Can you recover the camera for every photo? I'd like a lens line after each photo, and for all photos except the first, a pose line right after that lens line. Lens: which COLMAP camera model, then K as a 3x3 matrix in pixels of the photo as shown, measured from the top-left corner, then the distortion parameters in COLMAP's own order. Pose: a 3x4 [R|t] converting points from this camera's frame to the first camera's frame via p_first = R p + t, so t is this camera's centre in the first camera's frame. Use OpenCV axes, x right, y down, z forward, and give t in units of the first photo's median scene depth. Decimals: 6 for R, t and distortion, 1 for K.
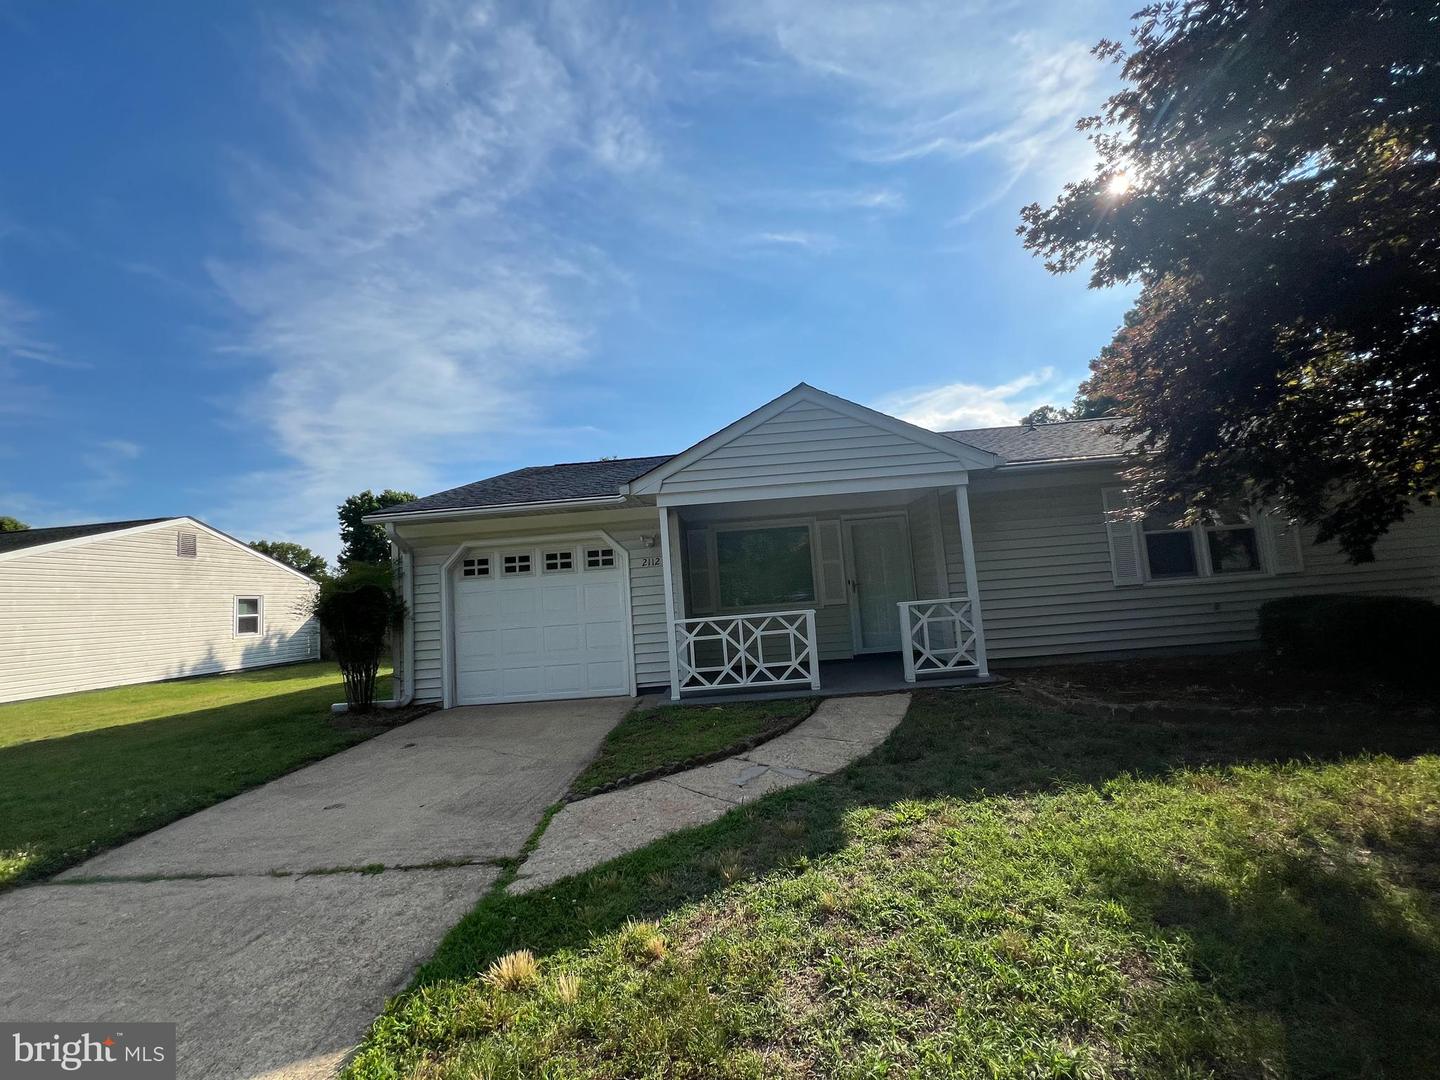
lens RADIAL K [[580.1, 0, 715.3], [0, 580.1, 543.5], [0, 0, 1]] dist [-0.002755, 0.000097]
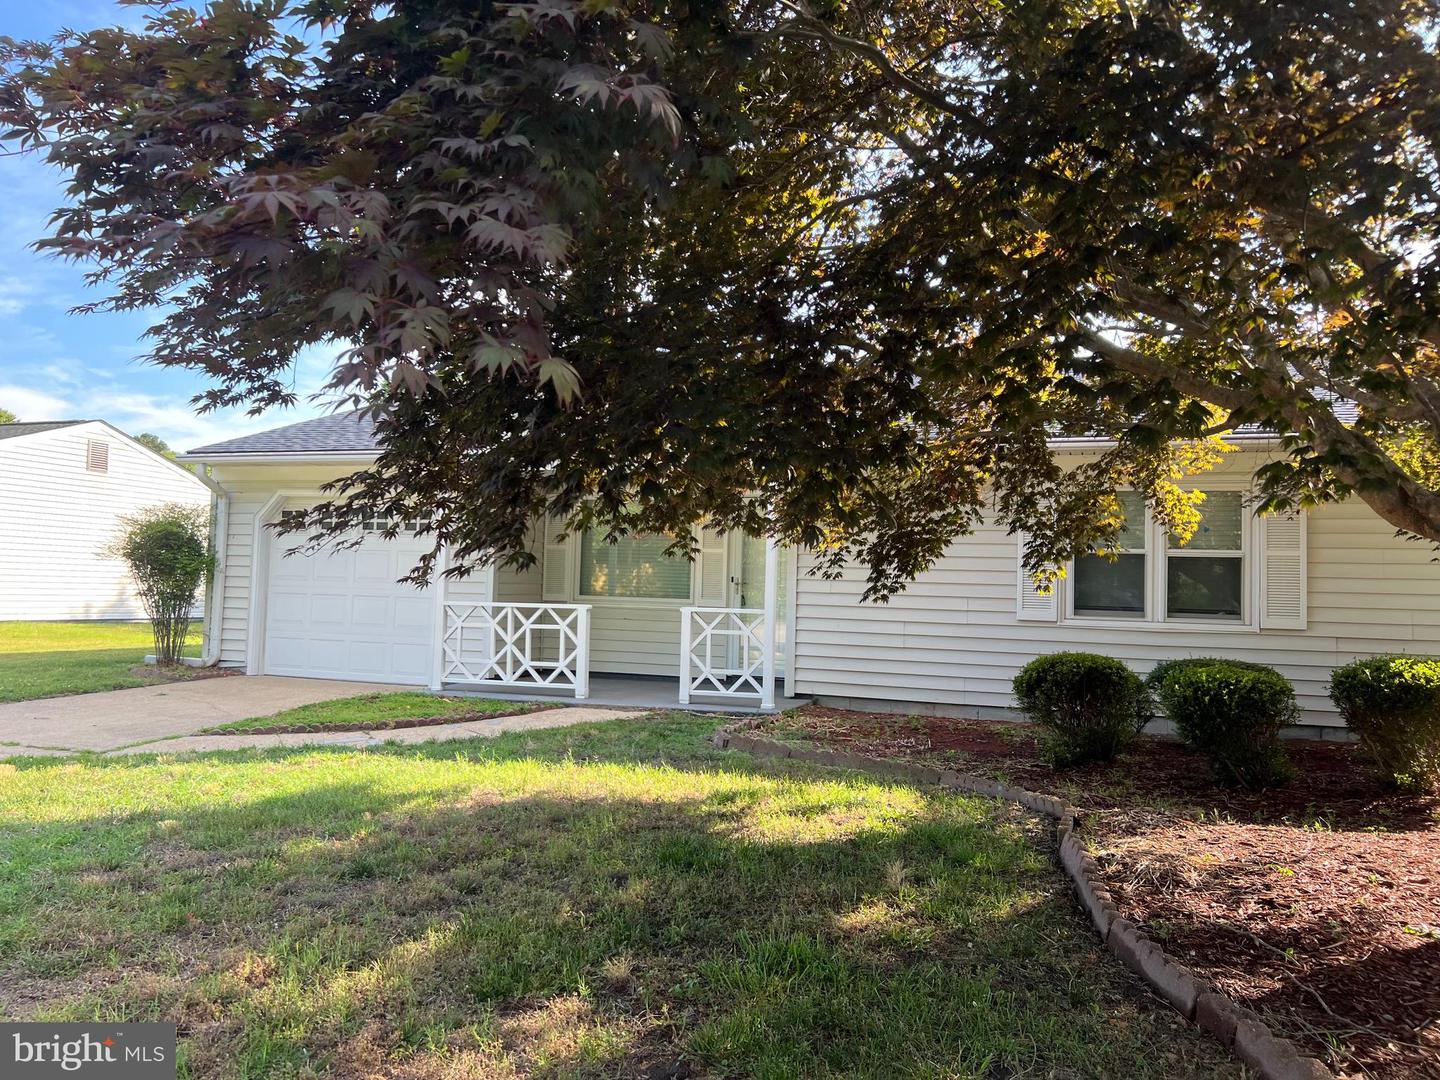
lens RADIAL K [[1084.3, 0, 722.6], [0, 1084.3, 541.5], [0, 0, 1]] dist [0.045825, -0.055259]
pose [[0.954299, 0.088040, -0.285592, 0.723216], [-0.071584, 0.995143, 0.067577, -0.090106], [0.290154, -0.044045, 0.955966, -0.410058]]
